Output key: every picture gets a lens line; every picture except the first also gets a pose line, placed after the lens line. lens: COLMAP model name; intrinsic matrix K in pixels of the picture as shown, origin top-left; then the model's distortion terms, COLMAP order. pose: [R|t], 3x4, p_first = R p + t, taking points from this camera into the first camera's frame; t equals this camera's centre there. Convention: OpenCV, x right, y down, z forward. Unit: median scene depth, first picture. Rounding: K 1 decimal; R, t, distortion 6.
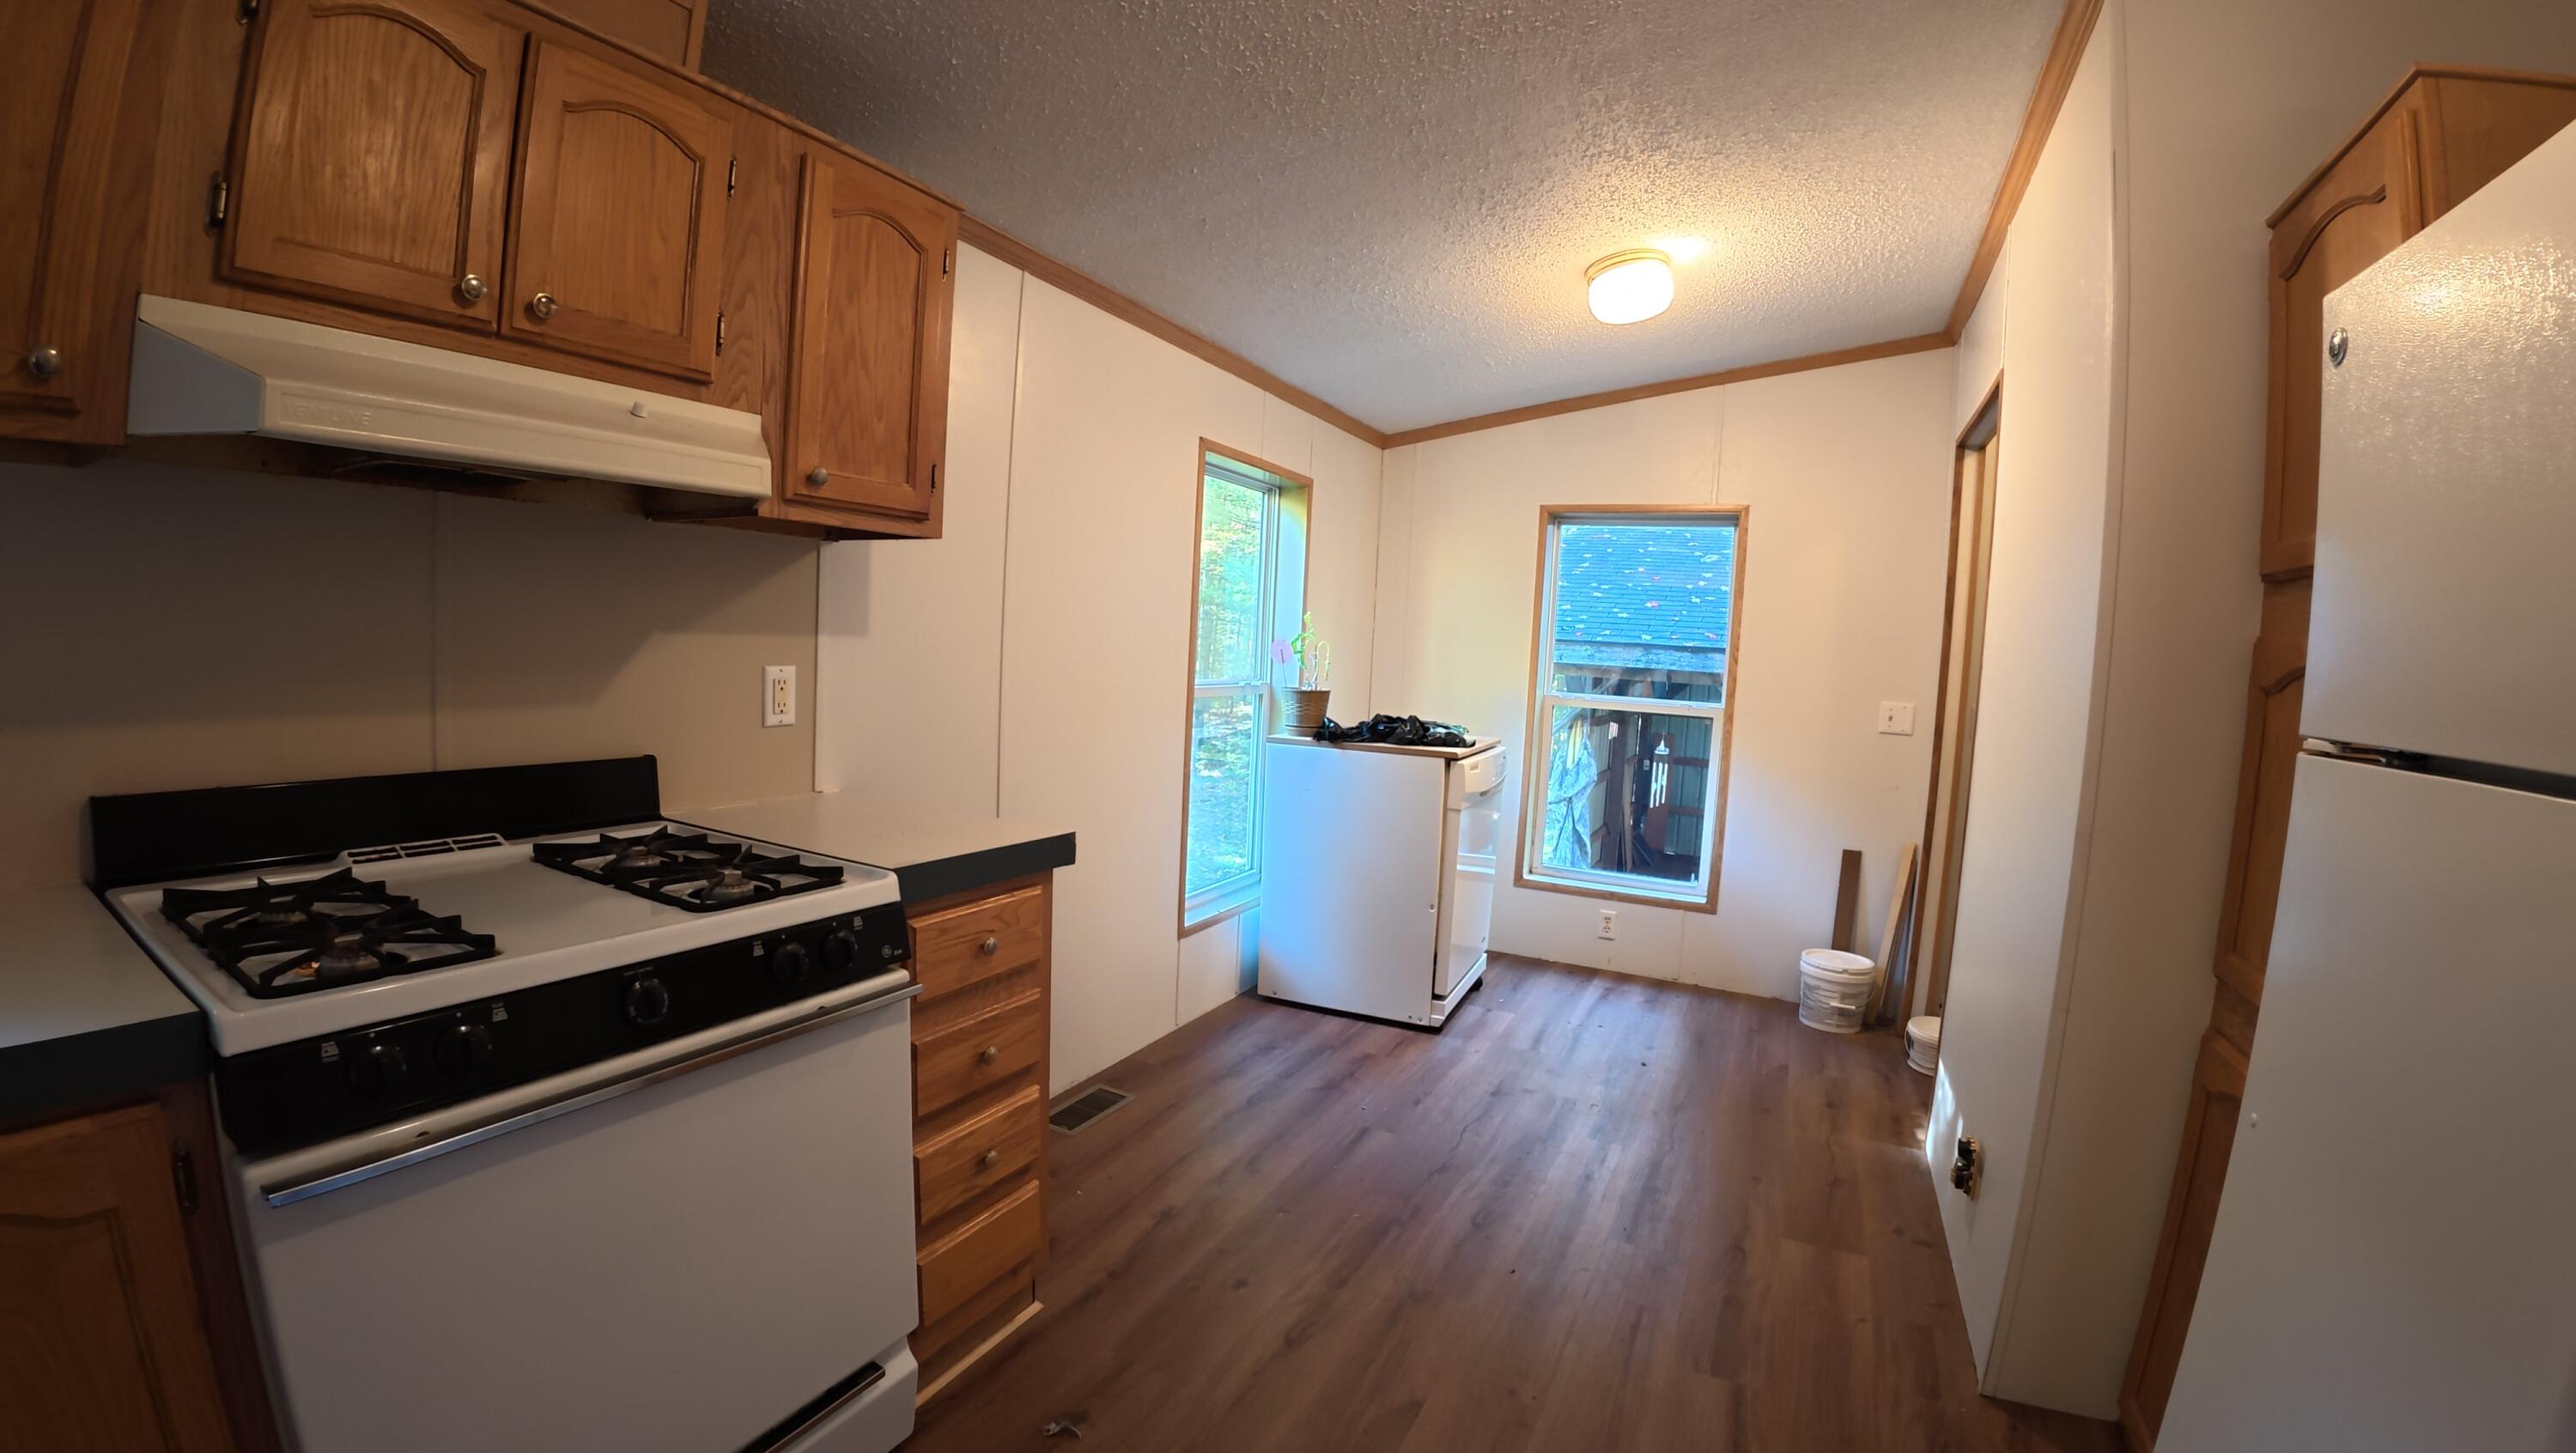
lens RADIAL K [[1036.8, 0, 1295.1], [0, 1036.8, 724.1], [0, 0, 1]] dist [-0.112809, 0.010632]
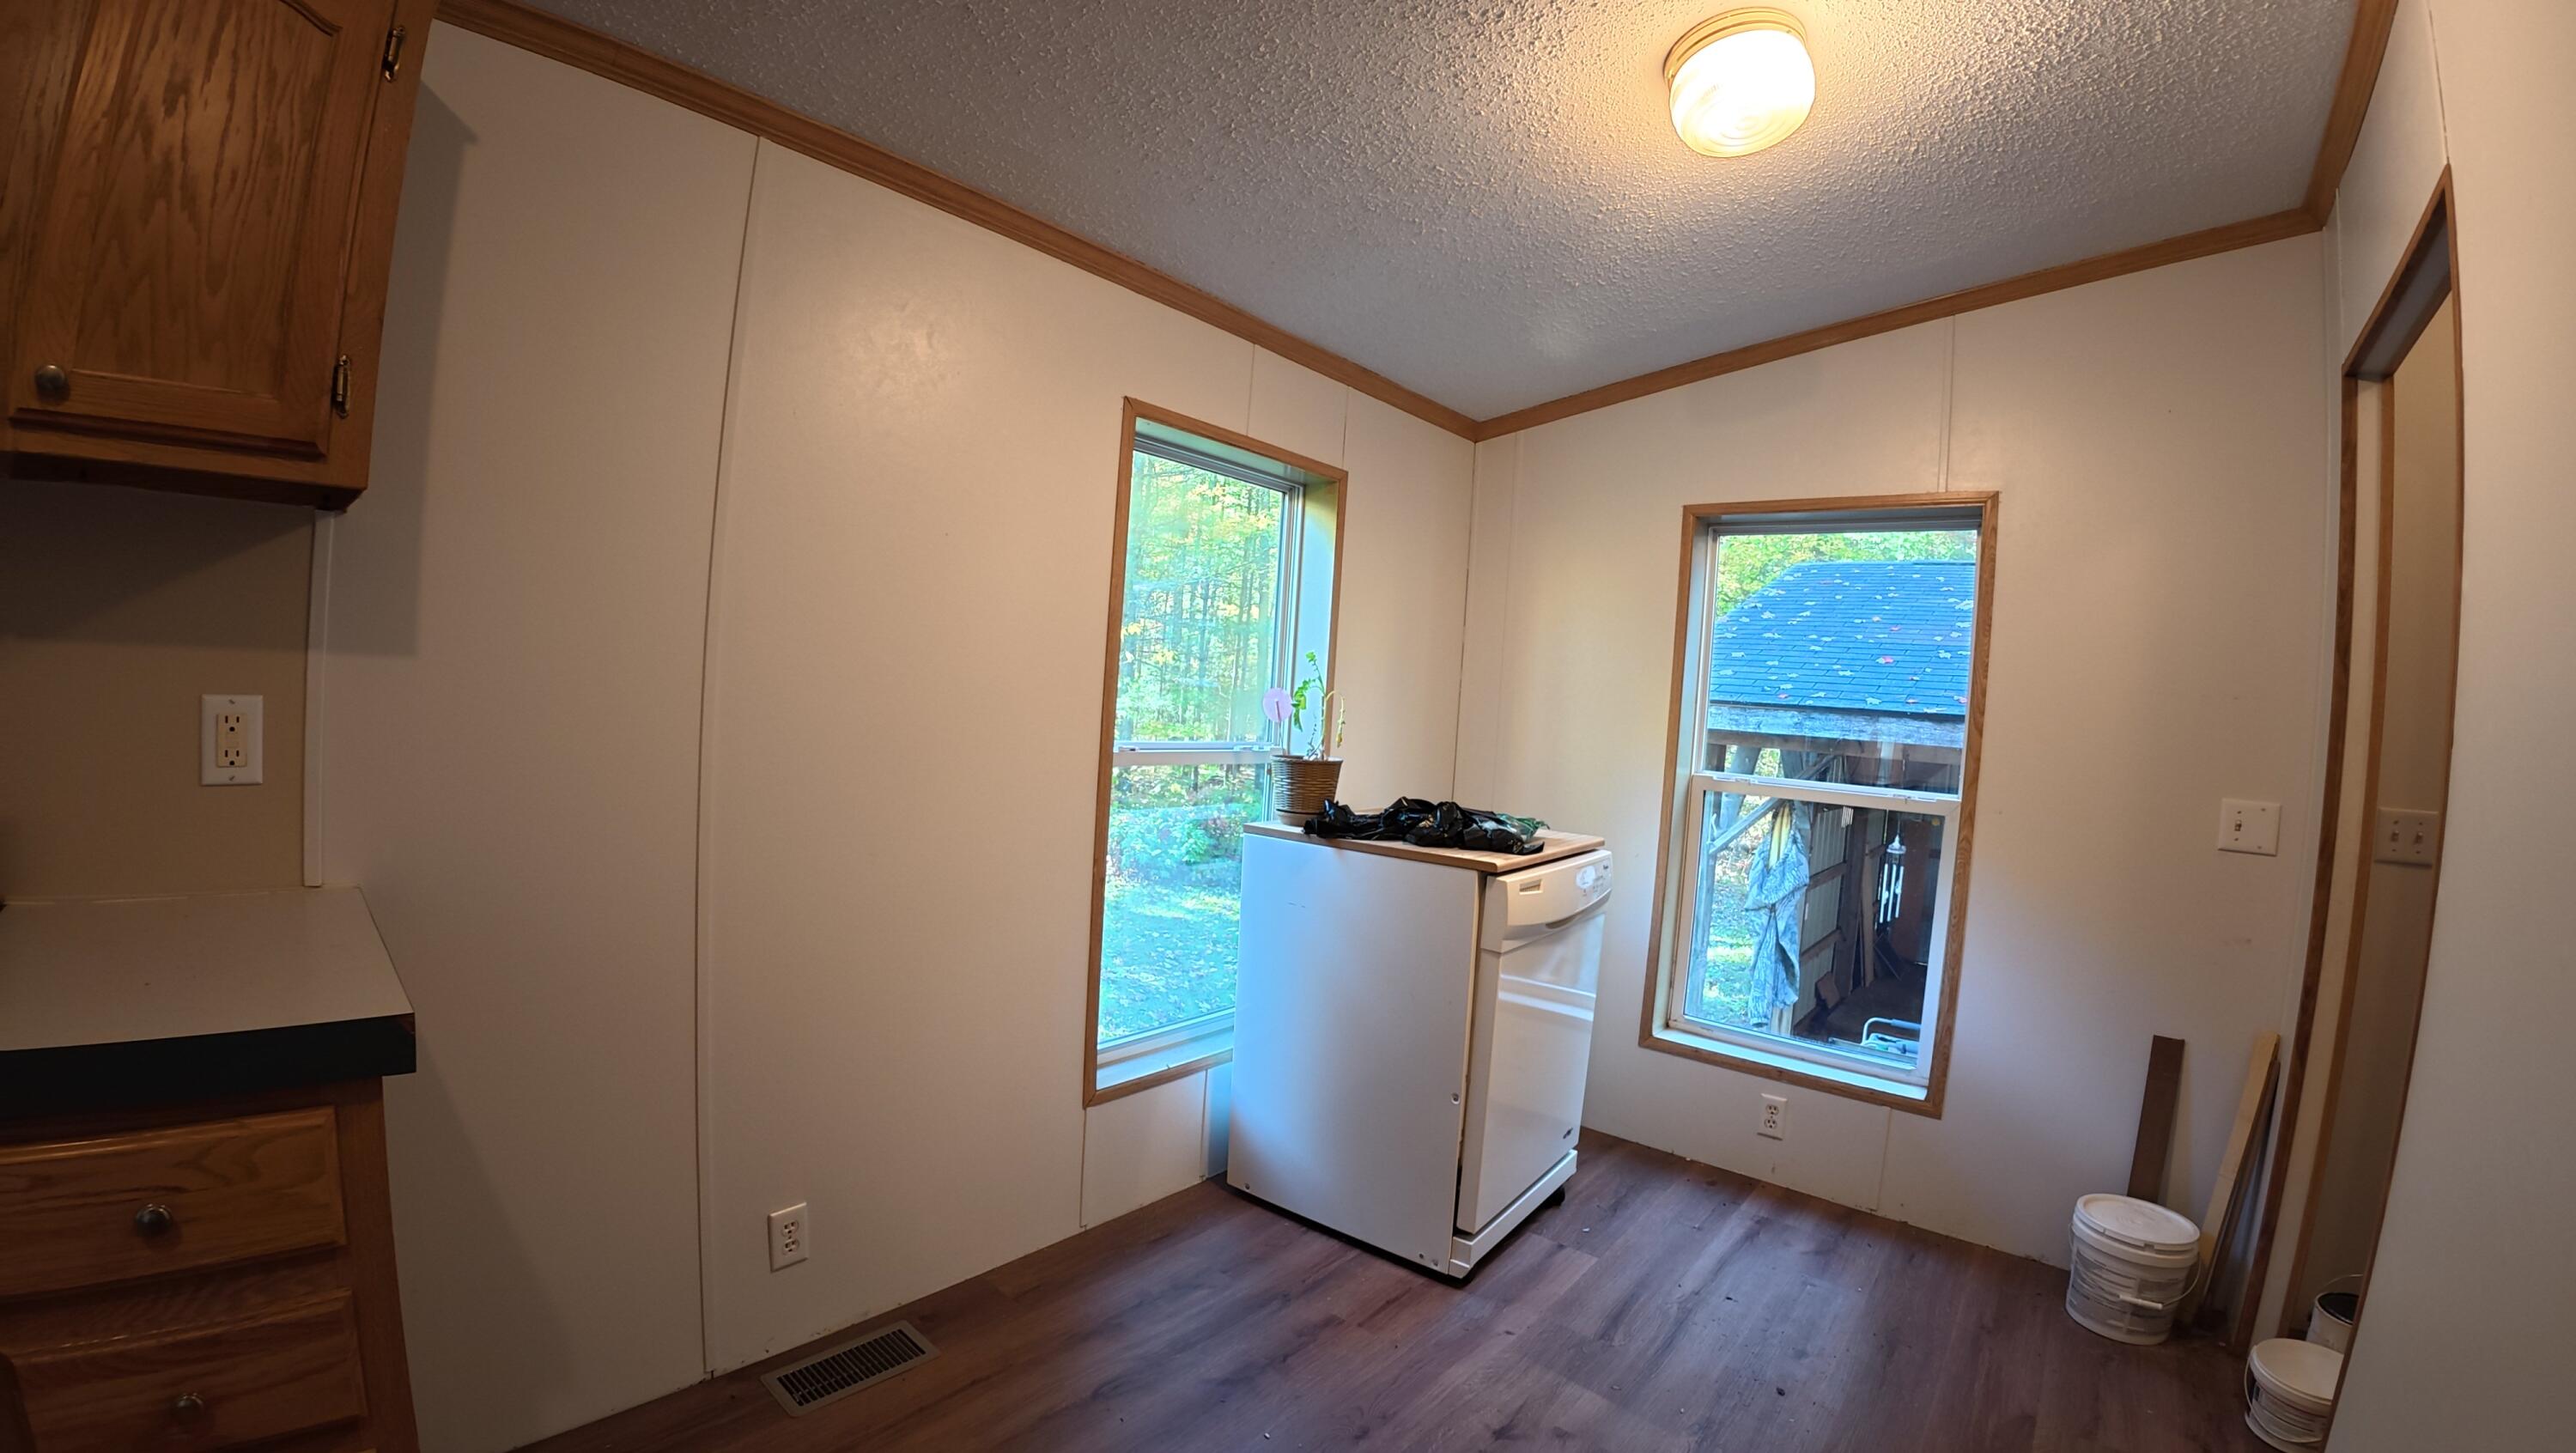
lens RADIAL K [[1018.1, 0, 1301.0], [0, 1018.1, 727.7], [0, 0, 1]] dist [-0.110333, 0.009983]
pose [[0.972527, 0.020625, -0.231874, 0.169823], [-0.034551, 0.997824, -0.056156, -0.015489], [0.230211, 0.062624, 0.971124, 0.329757]]
